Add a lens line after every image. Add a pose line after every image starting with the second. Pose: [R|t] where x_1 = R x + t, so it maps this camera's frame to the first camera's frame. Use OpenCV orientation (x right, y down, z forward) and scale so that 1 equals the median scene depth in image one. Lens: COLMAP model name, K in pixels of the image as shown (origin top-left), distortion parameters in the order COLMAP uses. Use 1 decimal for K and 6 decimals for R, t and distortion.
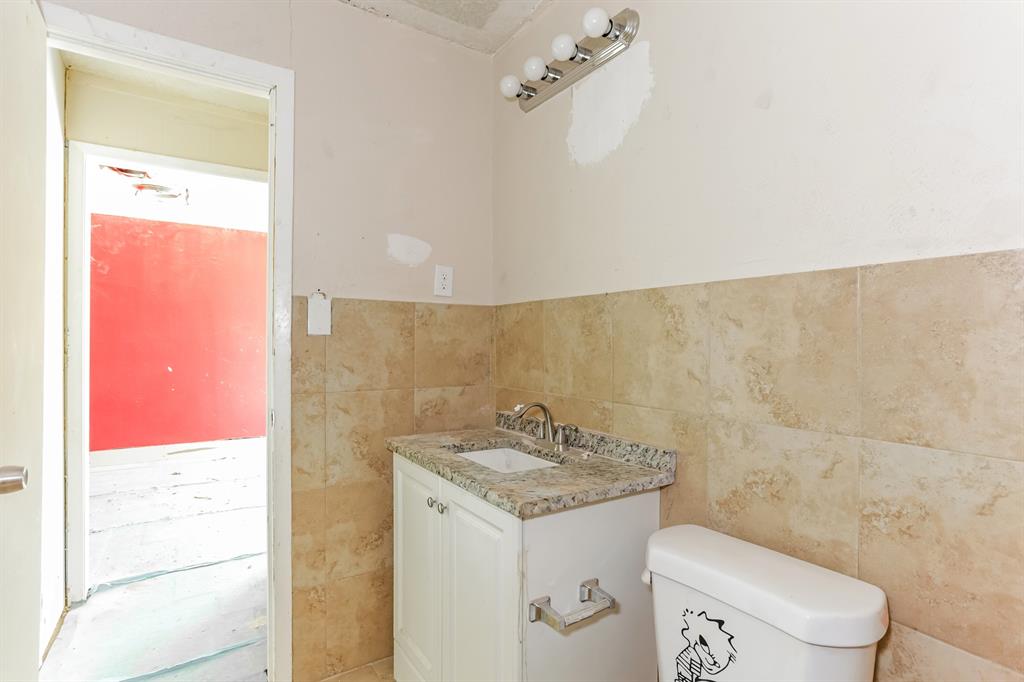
lens RADIAL K [[497.4, 0, 504.3], [0, 497.4, 339.9], [0, 0, 1]] dist [-0.034134, 0.026096]
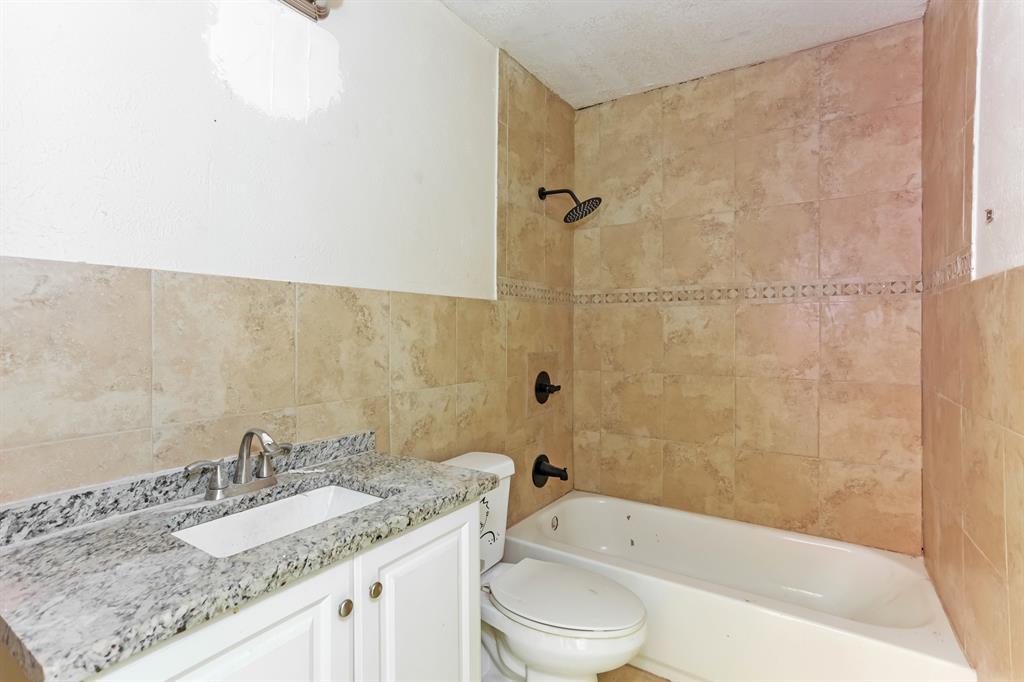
lens RADIAL K [[497.4, 0, 504.3], [0, 497.4, 339.9], [0, 0, 1]] dist [-0.034134, 0.026096]
pose [[-0.387133, -0.020376, 0.921799, -0.842199], [-0.003148, 0.999779, 0.020778, -0.014540], [-0.922018, 0.005142, -0.387112, 1.144217]]
